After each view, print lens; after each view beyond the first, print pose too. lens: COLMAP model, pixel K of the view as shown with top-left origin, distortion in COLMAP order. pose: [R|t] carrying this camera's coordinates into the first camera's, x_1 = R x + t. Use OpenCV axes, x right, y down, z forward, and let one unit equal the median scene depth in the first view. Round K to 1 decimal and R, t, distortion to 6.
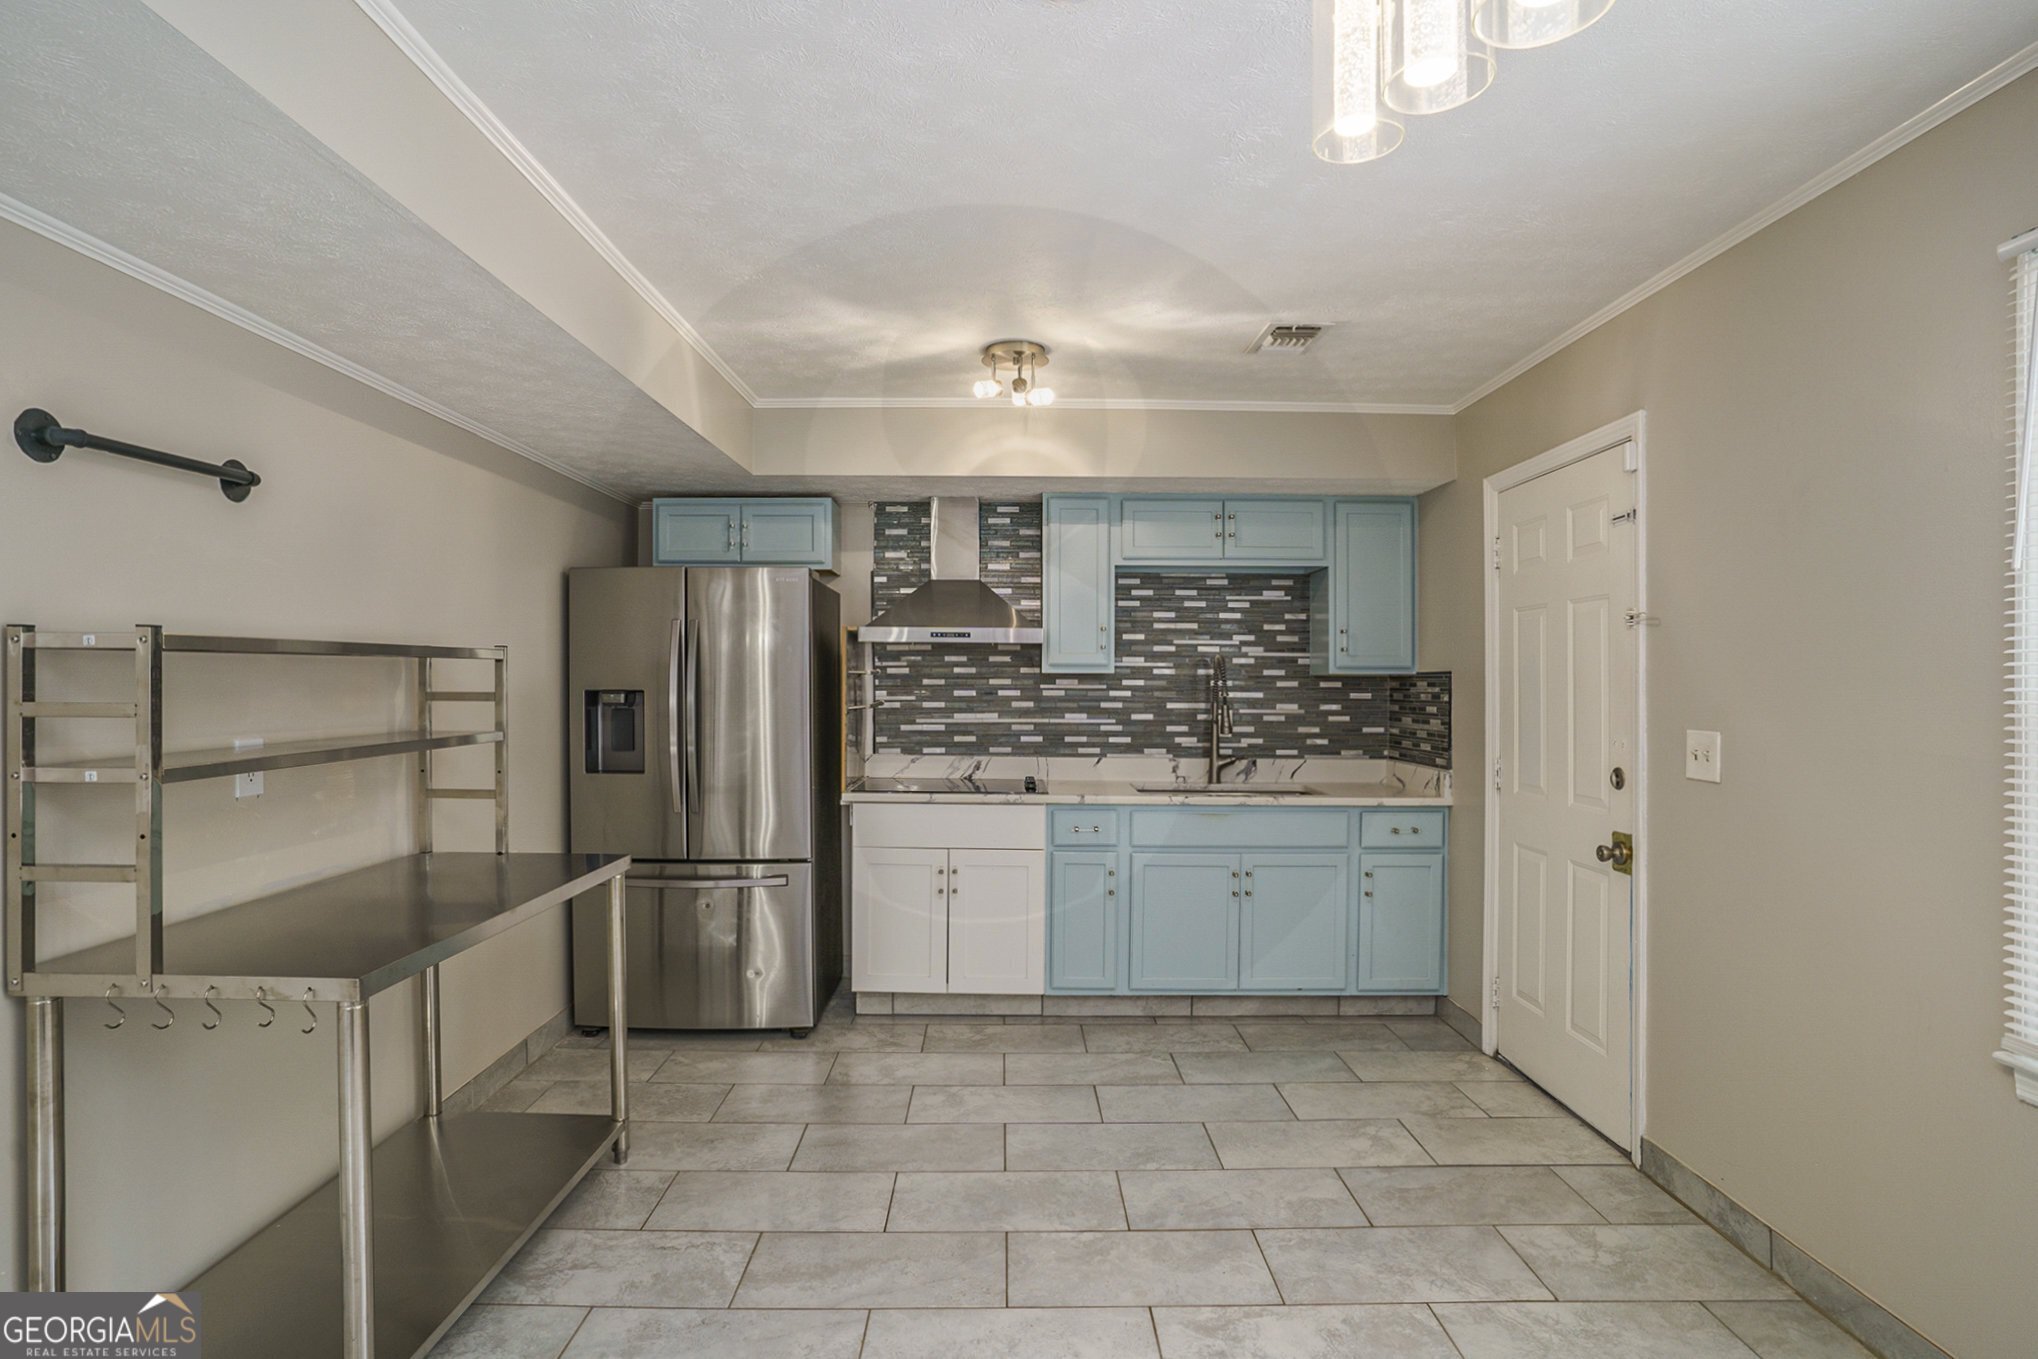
lens RADIAL K [[1013.1, 0, 1019.0], [0, 1013.1, 679.5], [0, 0, 1]] dist [-0.072411, 0.024952]
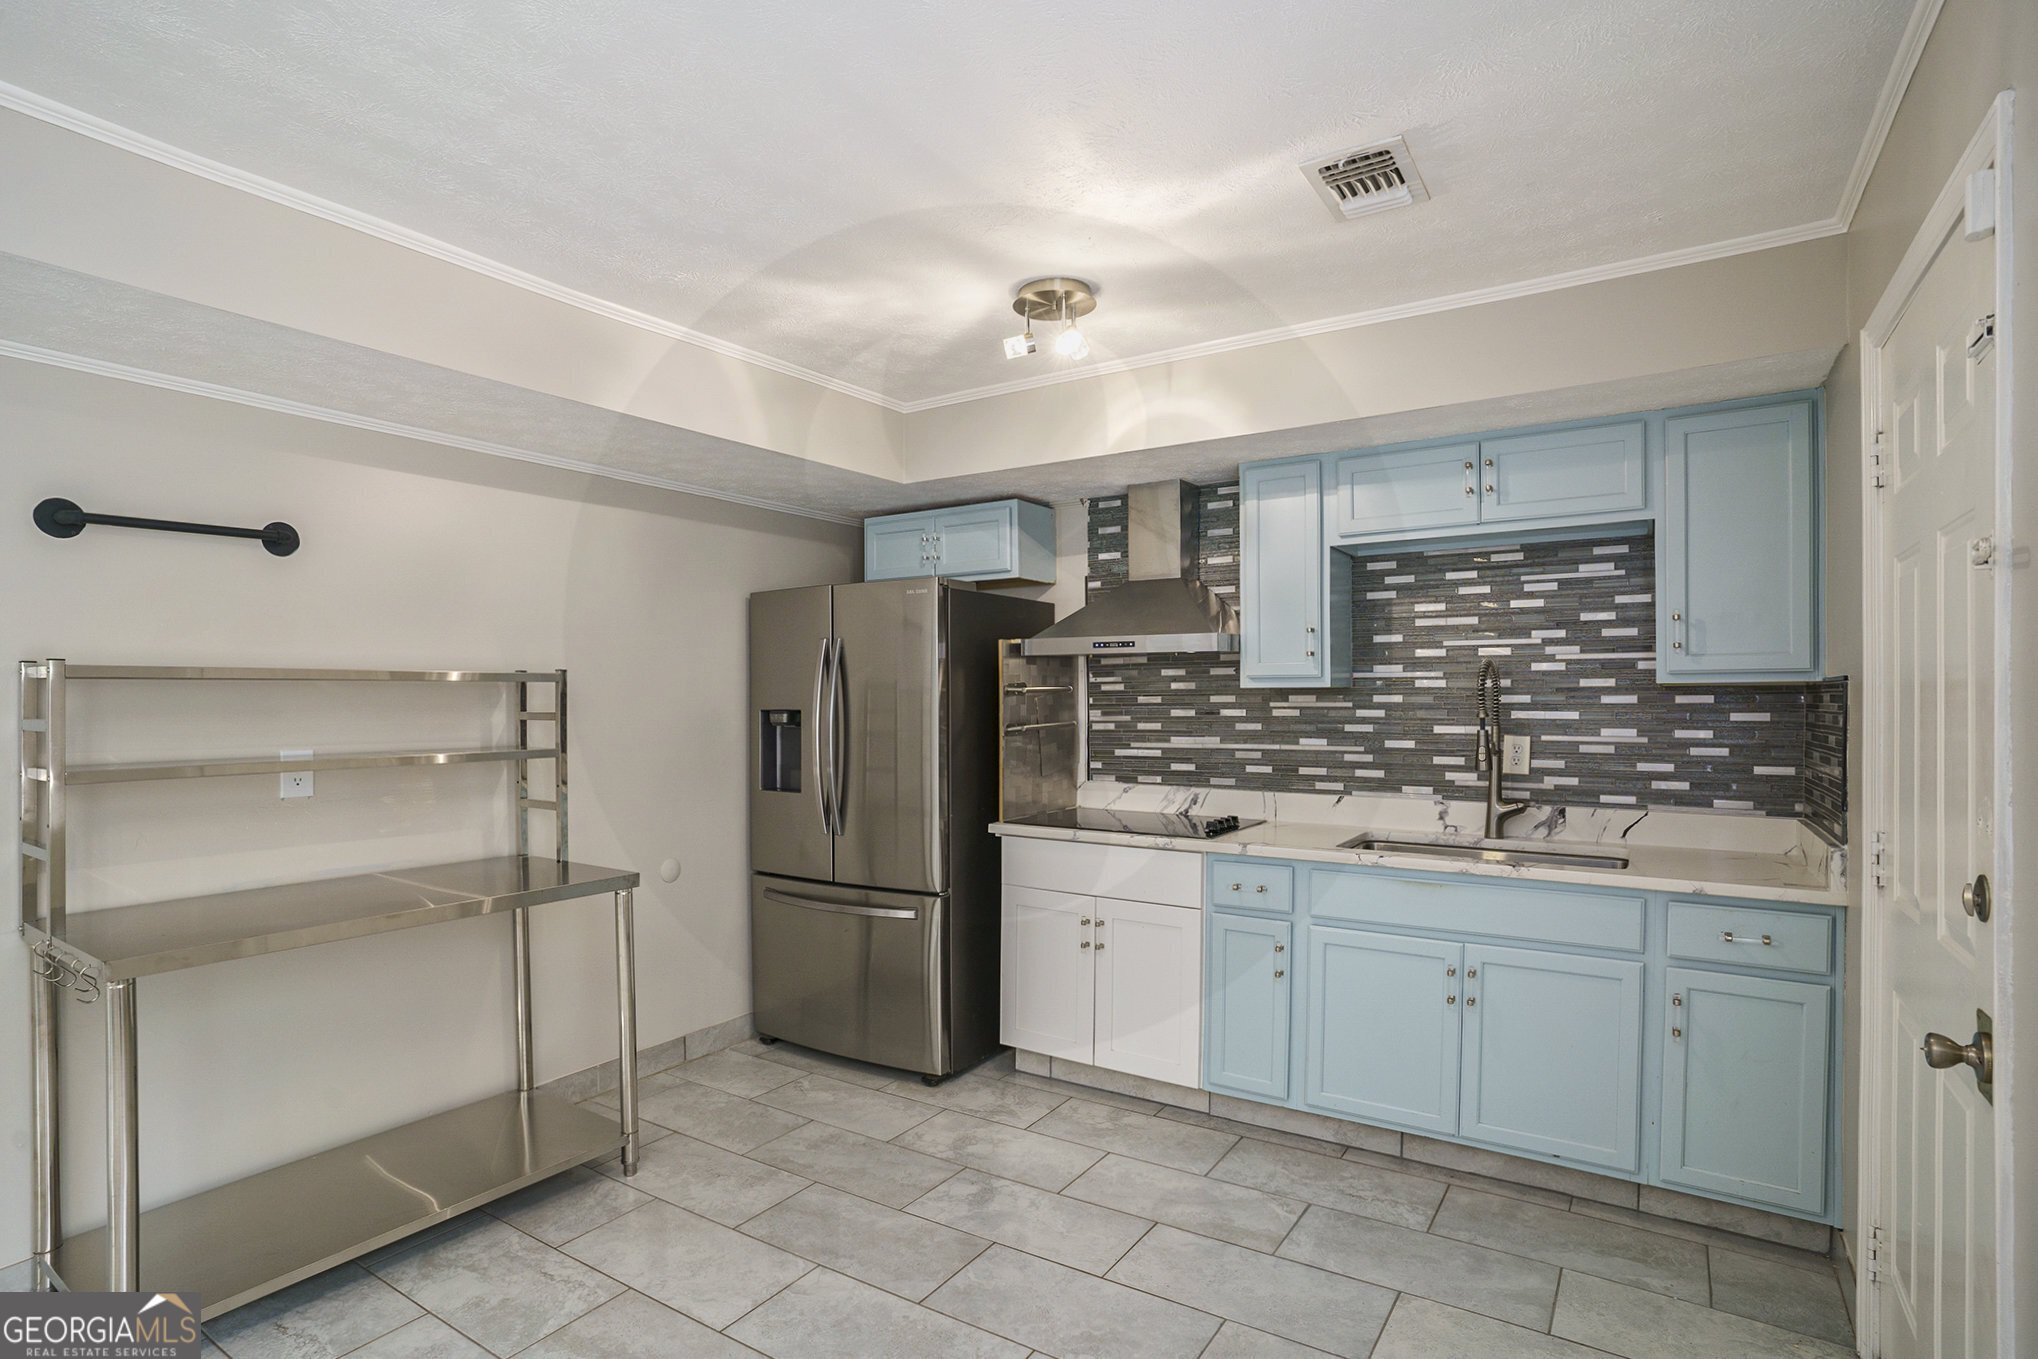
lens RADIAL K [[1015.5, 0, 1021.4], [0, 1015.5, 696.7], [0, 0, 1]] dist [-0.064195, 0.027138]
pose [[0.836738, -0.008811, -0.547533, 0.297595], [0.007769, 0.999961, -0.004220, 0.002597], [0.547549, -0.000723, 0.836773, 0.217964]]
